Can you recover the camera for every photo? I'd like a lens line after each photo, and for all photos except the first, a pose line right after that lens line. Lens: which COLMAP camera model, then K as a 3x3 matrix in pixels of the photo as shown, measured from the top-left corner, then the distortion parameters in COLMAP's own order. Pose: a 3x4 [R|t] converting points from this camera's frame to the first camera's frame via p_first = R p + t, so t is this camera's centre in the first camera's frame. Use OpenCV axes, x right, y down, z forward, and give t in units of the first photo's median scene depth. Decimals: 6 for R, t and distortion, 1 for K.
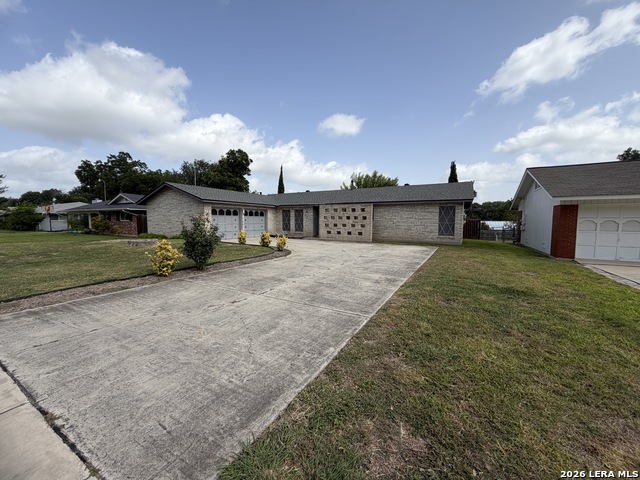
lens RADIAL K [[256.0, 0, 320.6], [0, 256.0, 236.6], [0, 0, 1]] dist [-0.003420, -0.000452]
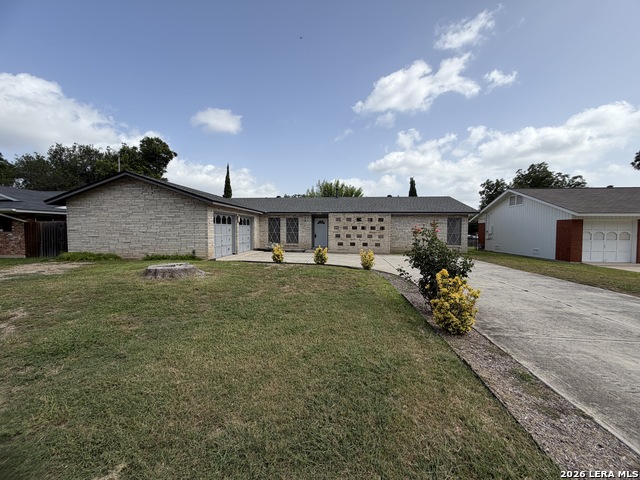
lens RADIAL K [[256.0, 0, 320.2], [0, 256.0, 242.8], [0, 0, 1]] dist [-0.003420, -0.000452]
pose [[0.913153, -0.018548, 0.407195, -0.395455], [0.022608, 0.999731, -0.005161, -0.018227], [-0.406989, 0.013918, 0.913327, 0.210694]]
